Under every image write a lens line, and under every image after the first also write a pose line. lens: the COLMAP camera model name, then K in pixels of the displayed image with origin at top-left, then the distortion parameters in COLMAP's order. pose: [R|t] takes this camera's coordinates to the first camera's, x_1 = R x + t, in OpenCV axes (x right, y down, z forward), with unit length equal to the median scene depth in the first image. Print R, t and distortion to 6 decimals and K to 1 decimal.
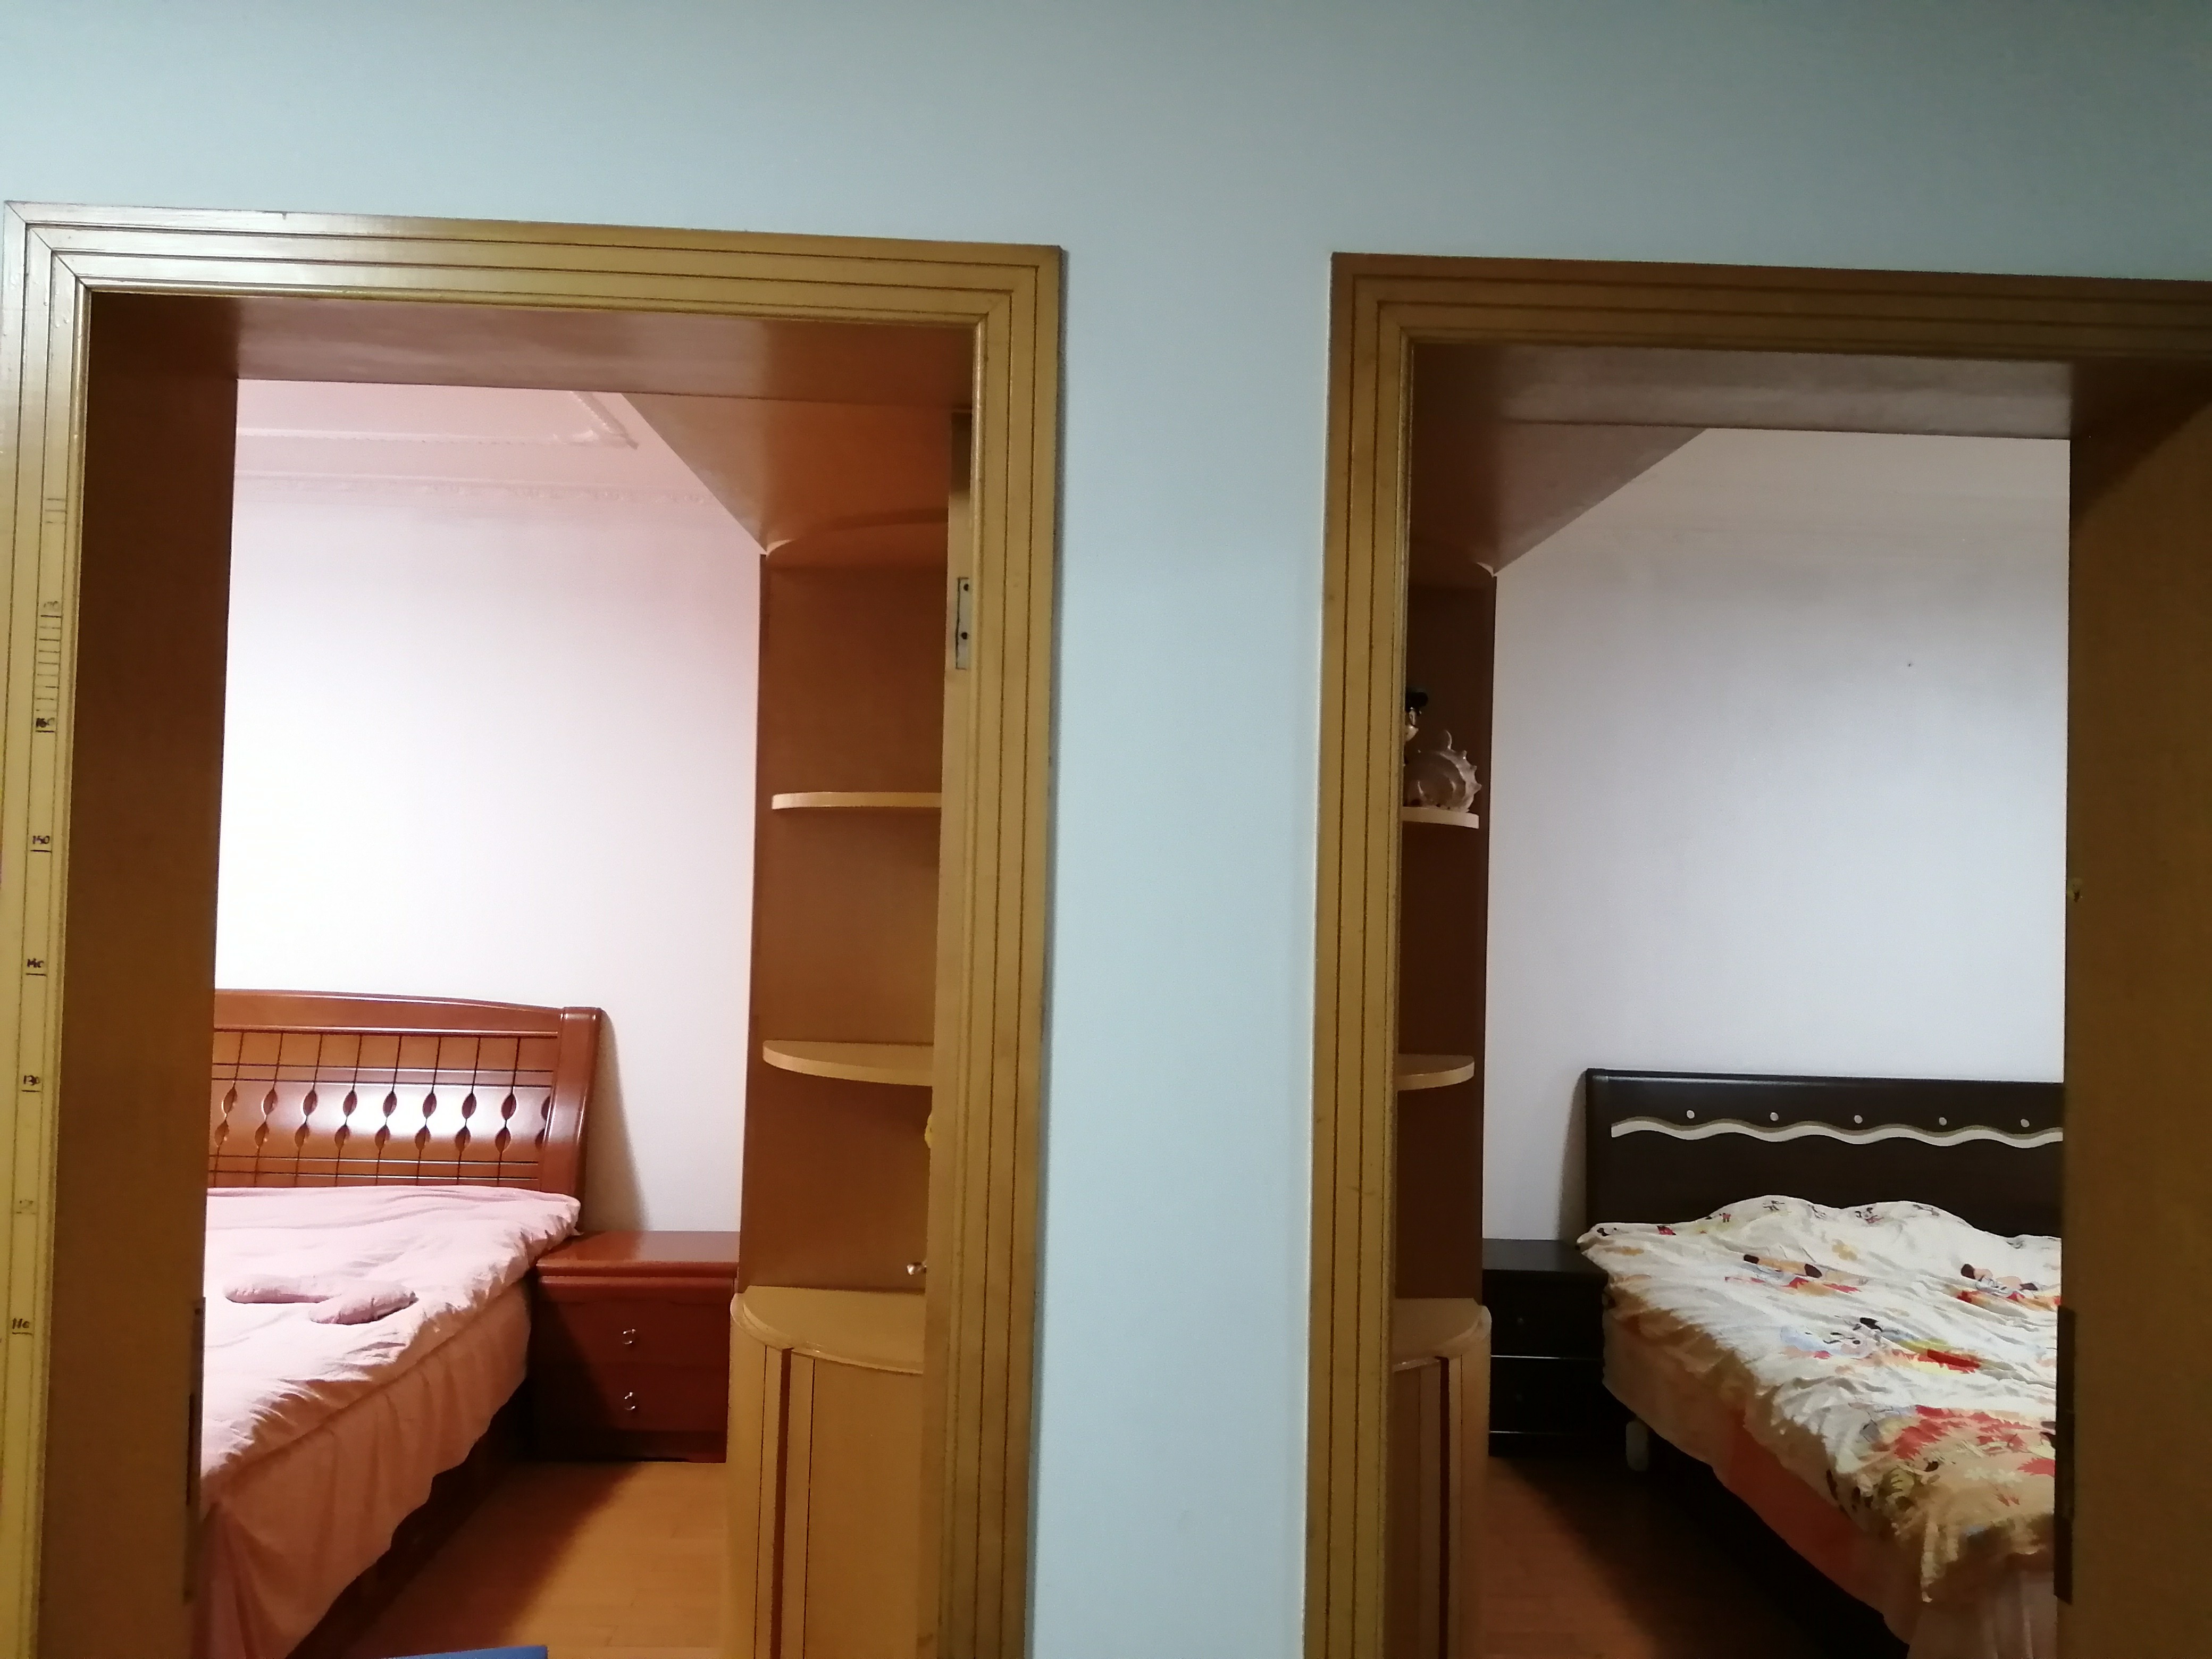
lens RADIAL K [[1733.7, 0, 1108.3], [0, 1733.7, 833.0], [0, 0, 1]] dist [0.044243, -0.033221]
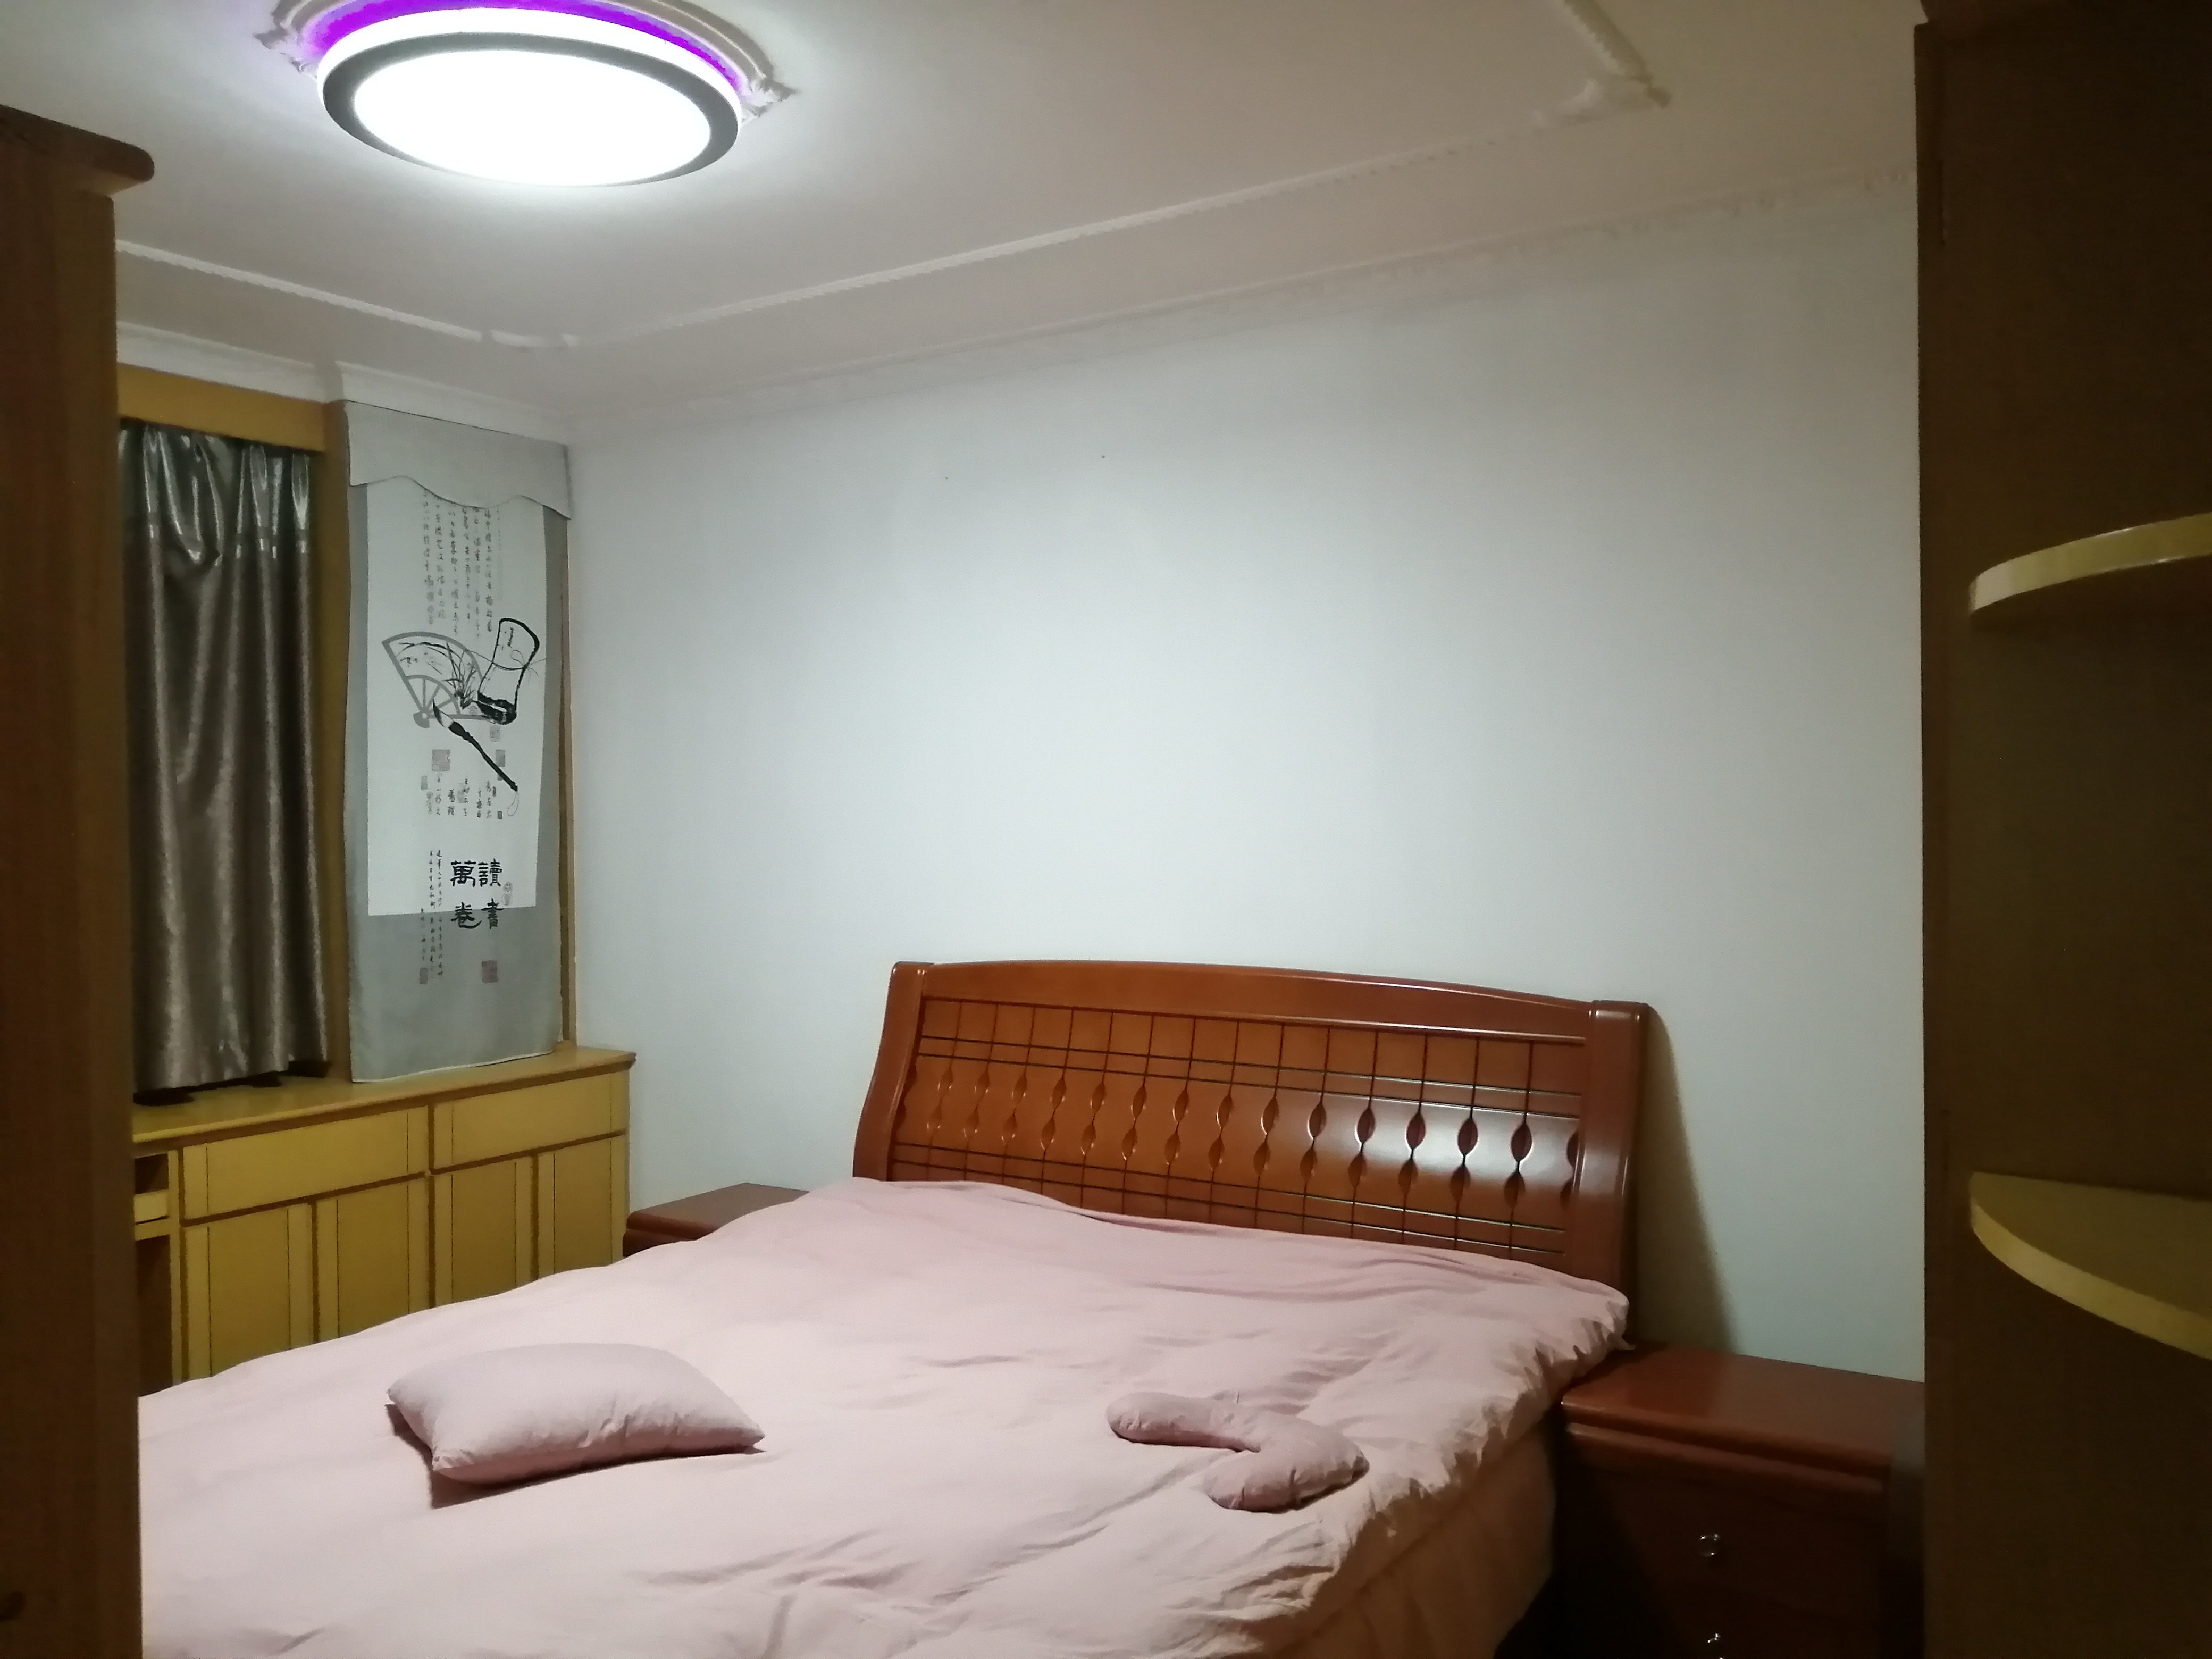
lens RADIAL K [[1733.7, 0, 1109.2], [0, 1733.7, 834.1], [0, 0, 1]] dist [0.044243, -0.033221]
pose [[0.819050, -0.023967, -0.573222, -0.087072], [0.047935, 0.998492, 0.026744, 0.009798], [0.571716, -0.049382, 0.818964, 0.380800]]
